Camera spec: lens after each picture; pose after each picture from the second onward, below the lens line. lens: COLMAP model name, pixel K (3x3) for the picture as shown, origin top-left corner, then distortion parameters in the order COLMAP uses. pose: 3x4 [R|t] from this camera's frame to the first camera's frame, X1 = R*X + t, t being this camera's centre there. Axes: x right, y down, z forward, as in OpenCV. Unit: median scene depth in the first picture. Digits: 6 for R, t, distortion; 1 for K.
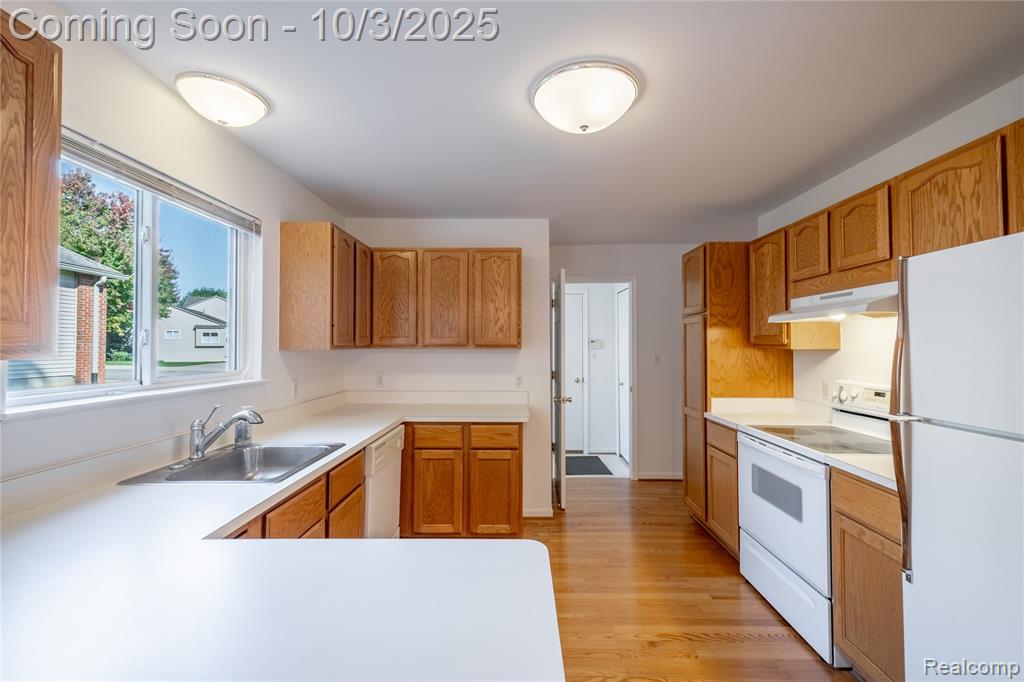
lens RADIAL K [[452.8, 0, 509.7], [0, 452.8, 339.6], [0, 0, 1]] dist [0.013653, -0.001223]
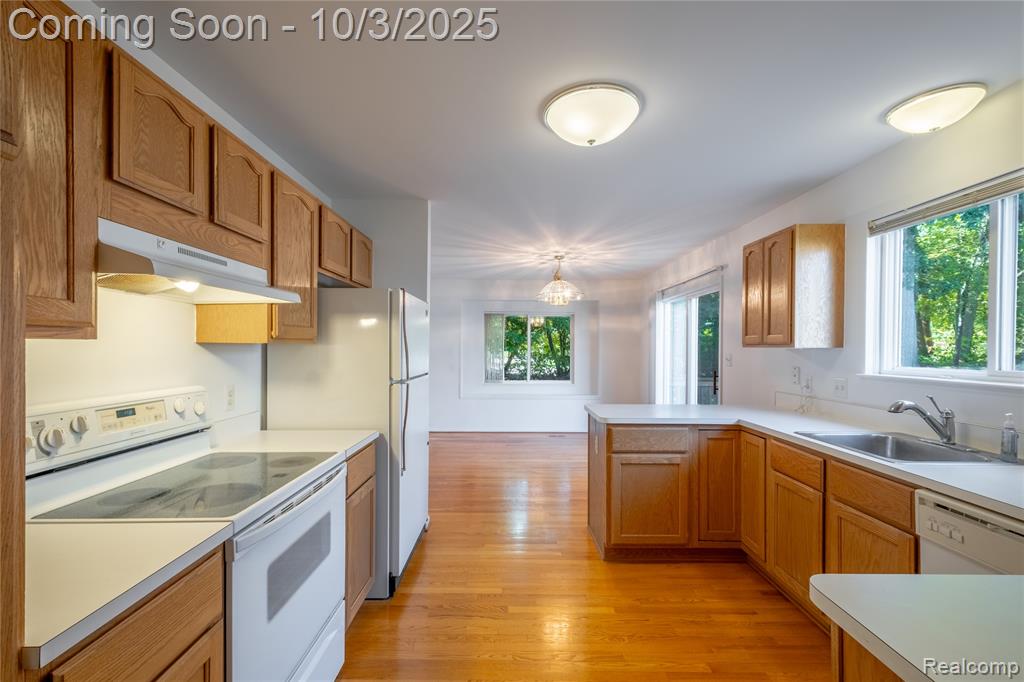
lens RADIAL K [[459.3, 0, 512.0], [0, 459.3, 341.0], [0, 0, 1]] dist [0.020142, -0.000268]
pose [[-0.999930, -0.002083, -0.011621, 0.308726], [-0.001685, 0.999416, -0.034116, 0.045206], [0.011685, -0.034094, -0.999350, 1.750658]]
